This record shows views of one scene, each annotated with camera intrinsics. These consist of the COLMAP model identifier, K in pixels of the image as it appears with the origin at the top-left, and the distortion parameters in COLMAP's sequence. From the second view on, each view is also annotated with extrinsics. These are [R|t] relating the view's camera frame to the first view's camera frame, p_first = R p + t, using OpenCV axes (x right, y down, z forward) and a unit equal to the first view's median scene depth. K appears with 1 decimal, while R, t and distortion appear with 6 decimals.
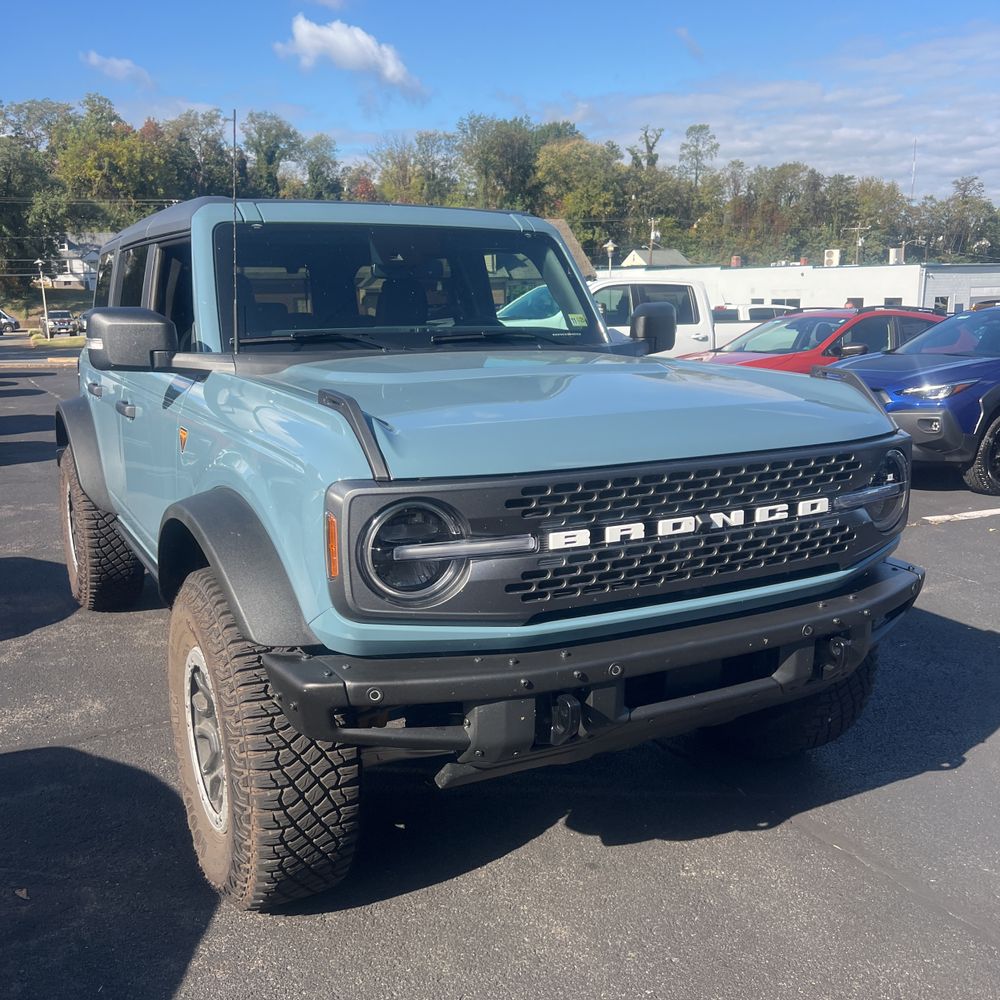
lens RADIAL K [[1045.3, 0, 535.6], [0, 1045.3, 477.0], [0, 0, 1]] dist [0.011184, -0.011109]
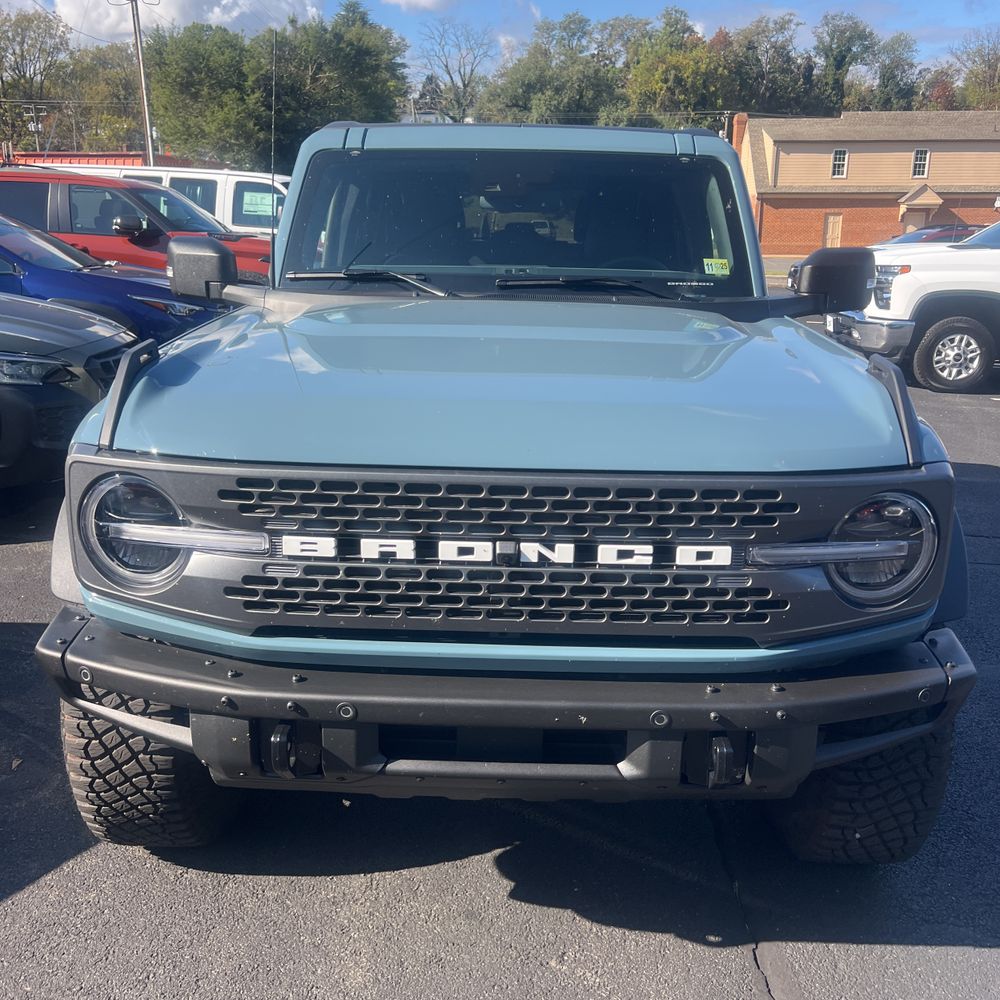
lens RADIAL K [[1056.5, 0, 499.2], [0, 1056.5, 479.9], [0, 0, 1]] dist [-0.007020, 0.035933]
pose [[0.860539, 0.146387, -0.487898, 0.496940], [-0.107533, 0.988437, 0.106903, -0.086677], [0.497906, -0.039529, 0.866330, 0.304817]]
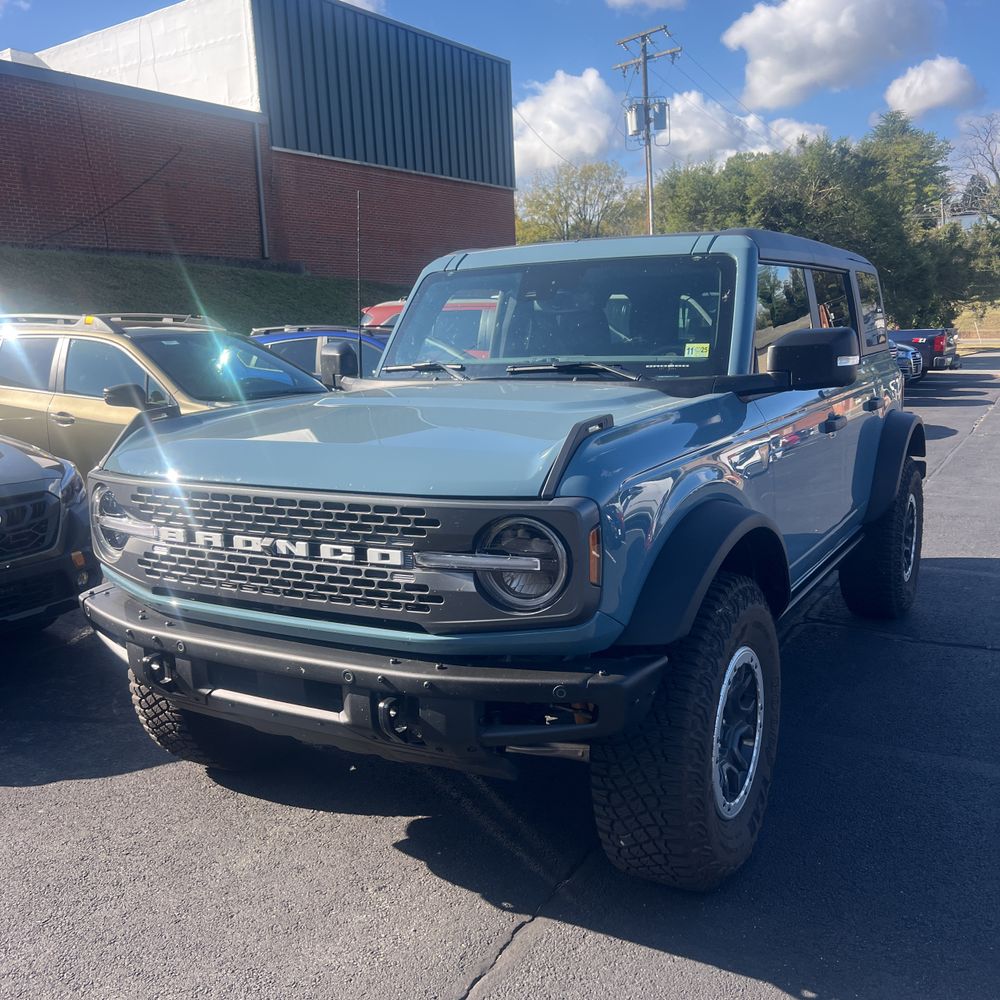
lens RADIAL K [[1039.7, 0, 500.0], [0, 1039.7, 500.0], [0, 0, 1]] dist [0.027642, -0.016826]
pose [[0.504429, 0.131318, -0.853409, 1.143237], [-0.118134, 0.989569, 0.082444, -0.116371], [0.855334, 0.059229, 0.514681, 0.601410]]
